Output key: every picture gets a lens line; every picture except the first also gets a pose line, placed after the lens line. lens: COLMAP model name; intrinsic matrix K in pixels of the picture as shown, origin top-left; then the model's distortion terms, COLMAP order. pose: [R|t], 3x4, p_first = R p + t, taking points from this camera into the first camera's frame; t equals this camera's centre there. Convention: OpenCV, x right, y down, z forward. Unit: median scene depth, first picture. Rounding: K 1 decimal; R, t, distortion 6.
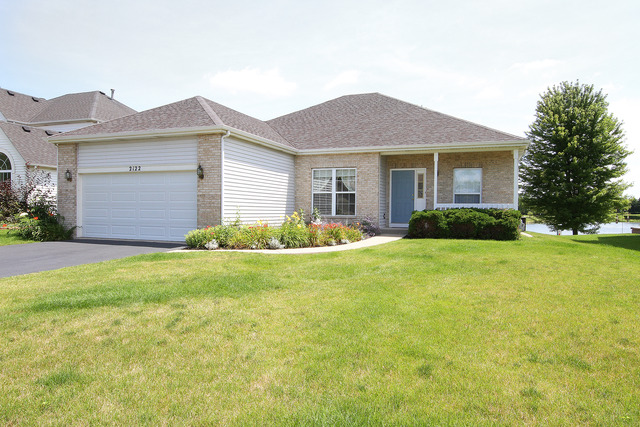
lens RADIAL K [[442.5, 0, 319.8], [0, 442.5, 216.3], [0, 0, 1]] dist [0.003838, -0.003805]
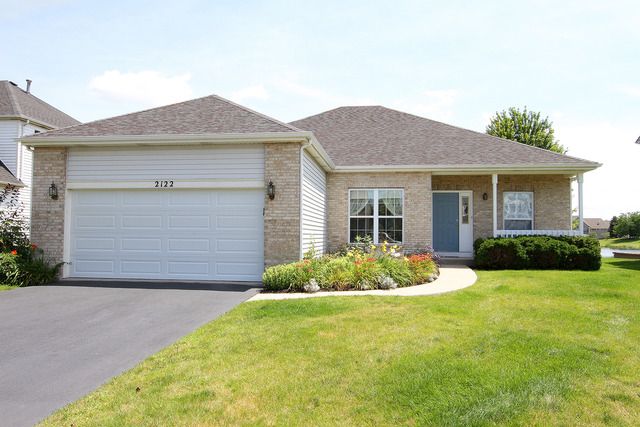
lens RADIAL K [[477.5, 0, 321.5], [0, 477.5, 213.5], [0, 0, 1]] dist [0.007072, 0.008686]
pose [[0.969953, 0.007825, 0.243168, -0.329542], [0.005728, 0.998471, -0.054980, -0.011435], [-0.243226, 0.054721, 0.968425, 0.145980]]
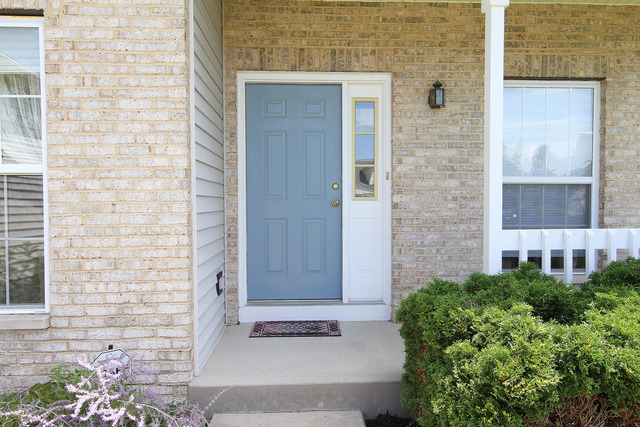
lens RADIAL K [[442.5, 0, 320.8], [0, 442.5, 212.7], [0, 0, 1]] dist [0.003838, -0.003805]
pose [[0.912410, -0.023317, 0.408612, 0.117197], [0.019157, 0.999715, 0.014271, -0.041906], [-0.408828, -0.005193, 0.912597, 0.883907]]
